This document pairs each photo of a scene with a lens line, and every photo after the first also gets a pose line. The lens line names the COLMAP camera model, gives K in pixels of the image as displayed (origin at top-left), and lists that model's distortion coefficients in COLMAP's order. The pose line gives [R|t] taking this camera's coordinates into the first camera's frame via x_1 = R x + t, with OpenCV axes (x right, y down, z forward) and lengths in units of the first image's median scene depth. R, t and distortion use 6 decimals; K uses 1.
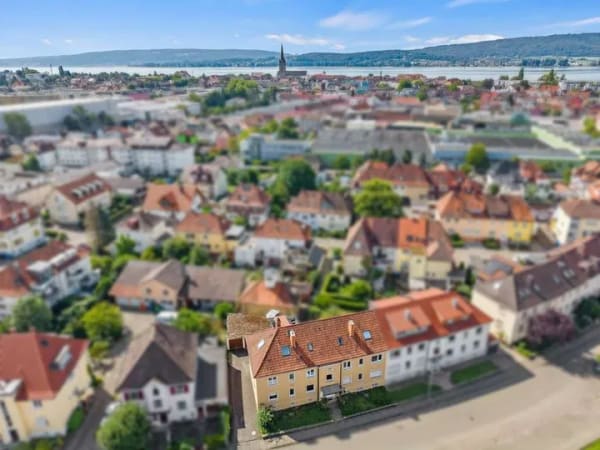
lens RADIAL K [[399.5, 0, 295.8], [0, 399.5, 225.5], [0, 0, 1]] dist [0.037396, -0.048771]
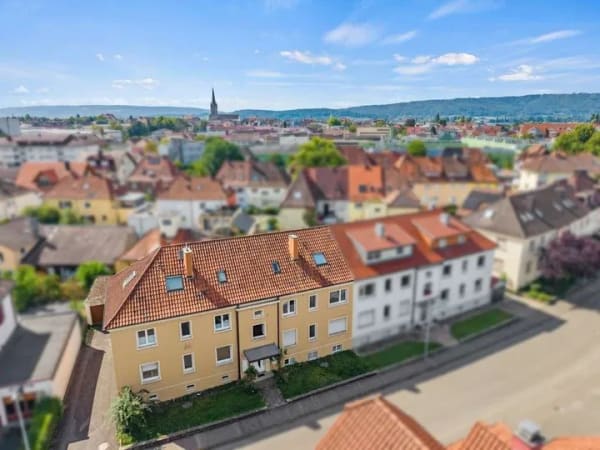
lens RADIAL K [[399.5, 0, 295.8], [0, 399.5, 225.5], [0, 0, 1]] dist [0.037396, -0.048771]
pose [[0.987397, -0.029697, 0.155455, 0.048400], [0.048732, 0.991565, -0.120104, 0.275950], [-0.150577, 0.126166, 0.980515, 0.391775]]
